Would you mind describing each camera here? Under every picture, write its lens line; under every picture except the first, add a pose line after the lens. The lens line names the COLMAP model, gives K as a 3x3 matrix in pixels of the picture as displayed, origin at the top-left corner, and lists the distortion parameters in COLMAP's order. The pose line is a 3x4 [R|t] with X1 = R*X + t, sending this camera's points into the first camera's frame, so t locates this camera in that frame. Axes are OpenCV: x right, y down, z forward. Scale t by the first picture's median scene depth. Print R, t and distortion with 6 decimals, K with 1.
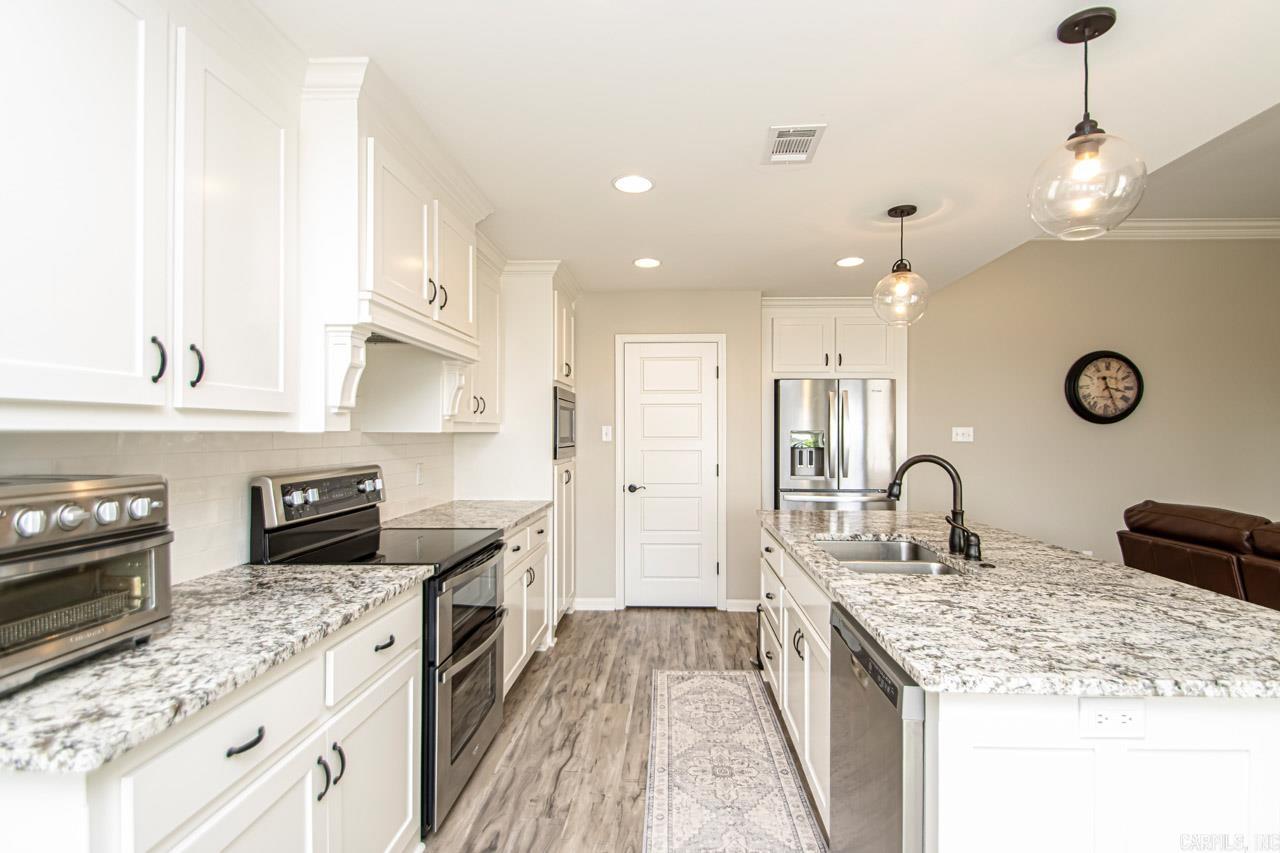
lens RADIAL K [[606.2, 0, 657.2], [0, 606.2, 426.0], [0, 0, 1]] dist [0.012296, -0.015332]
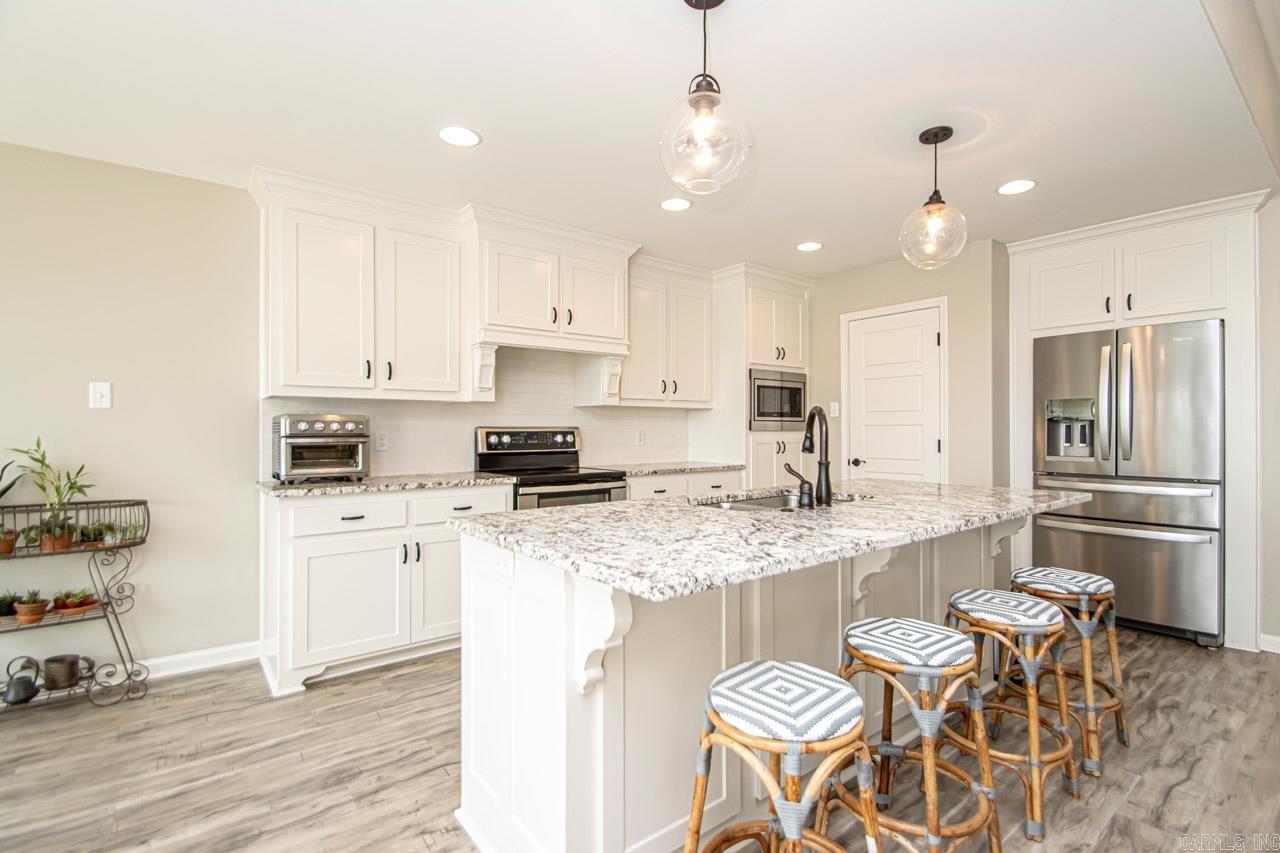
lens RADIAL K [[606.2, 0, 657.5], [0, 606.2, 421.2], [0, 0, 1]] dist [0.012296, -0.015332]
pose [[0.649754, -0.014682, -0.760003, 0.995649], [0.011227, 0.999890, -0.009718, 0.076150], [0.760062, -0.002218, 0.649847, 0.155877]]
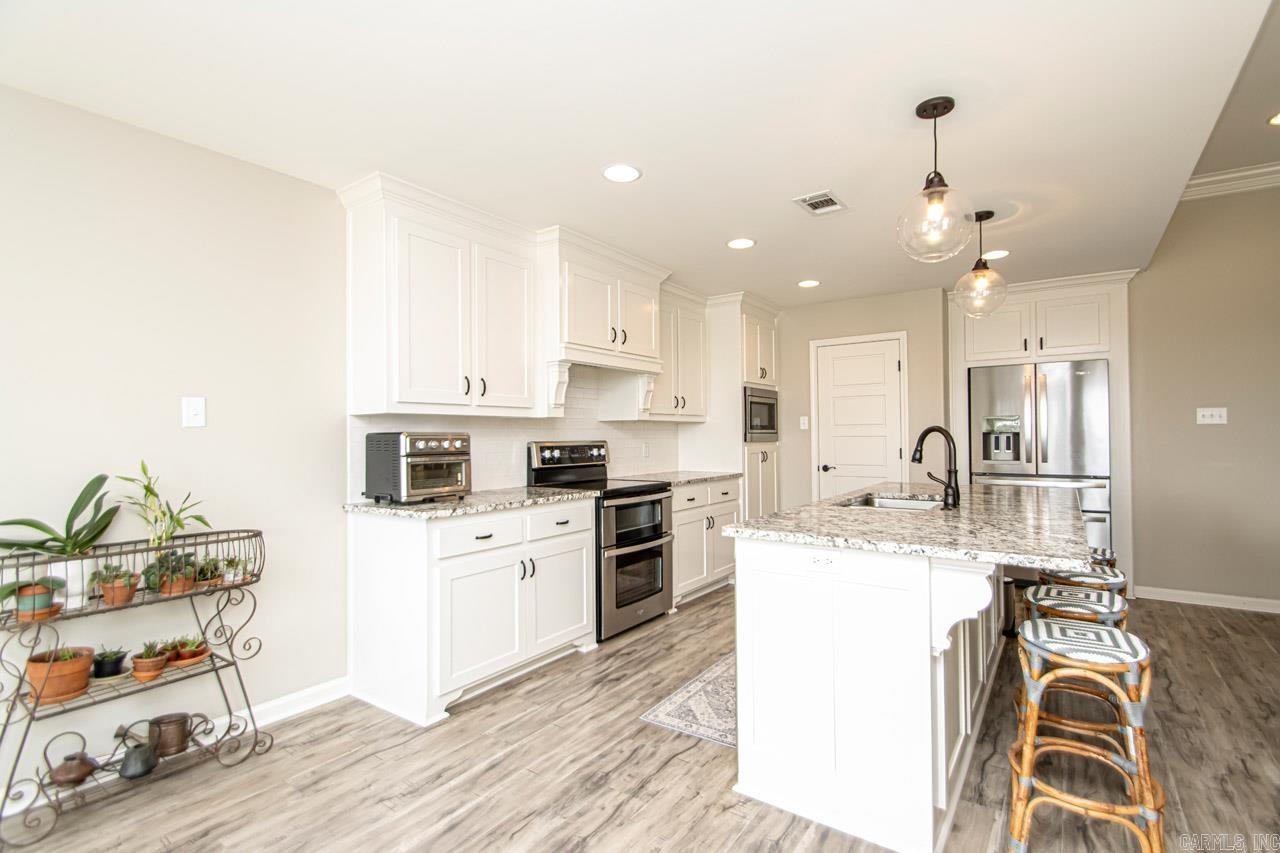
lens RADIAL K [[606.2, 0, 655.0], [0, 606.2, 421.1], [0, 0, 1]] dist [0.012296, -0.015332]
pose [[0.843365, -0.022448, -0.536873, 0.609432], [0.016130, 0.999734, -0.016464, 0.046454], [0.537100, 0.005225, 0.843503, -0.353291]]
